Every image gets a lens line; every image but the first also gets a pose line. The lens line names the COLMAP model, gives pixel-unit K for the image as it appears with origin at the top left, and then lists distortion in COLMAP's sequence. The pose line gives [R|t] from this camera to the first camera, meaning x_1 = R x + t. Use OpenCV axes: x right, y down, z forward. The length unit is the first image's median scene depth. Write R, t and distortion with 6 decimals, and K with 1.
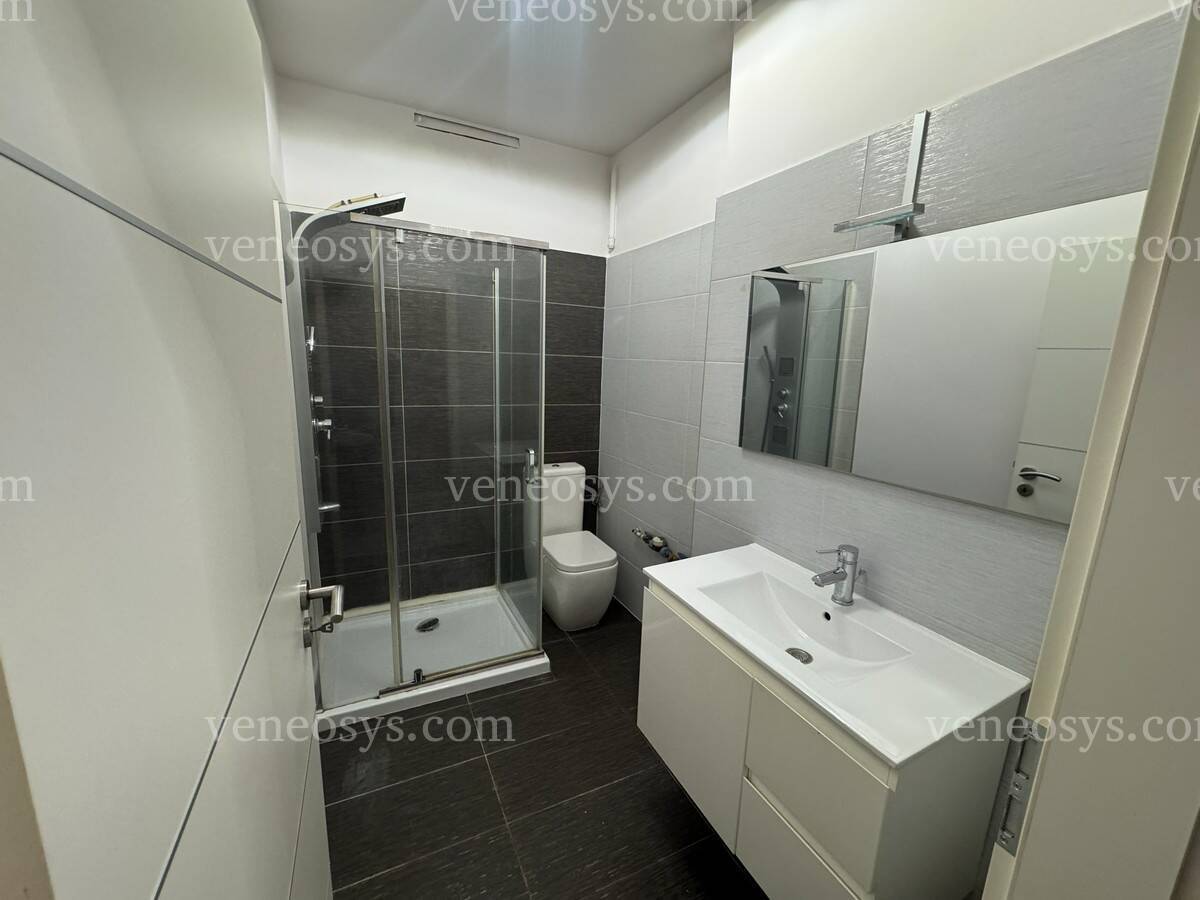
lens RADIAL K [[492.5, 0, 600.0], [0, 492.5, 450.0], [0, 0, 1]] dist [-0.000690, -0.000086]
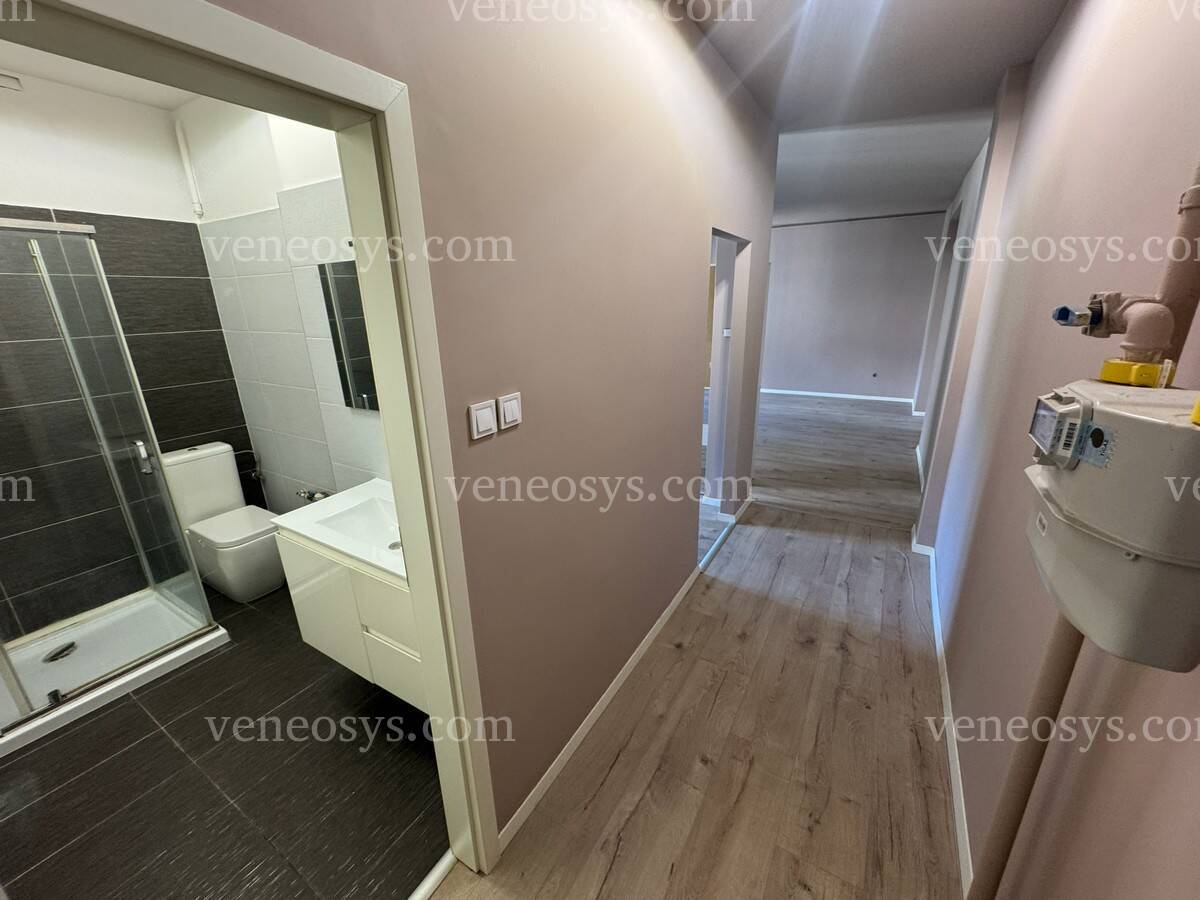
lens RADIAL K [[482.3, 0, 600.0], [0, 482.3, 450.0], [0, 0, 1]] dist [-0.000891, 0.000492]
pose [[0.839067, -0.215045, 0.499723, 0.122707], [0.151174, 0.974547, 0.165546, -0.003547], [-0.522603, -0.063359, 0.850219, -0.253920]]
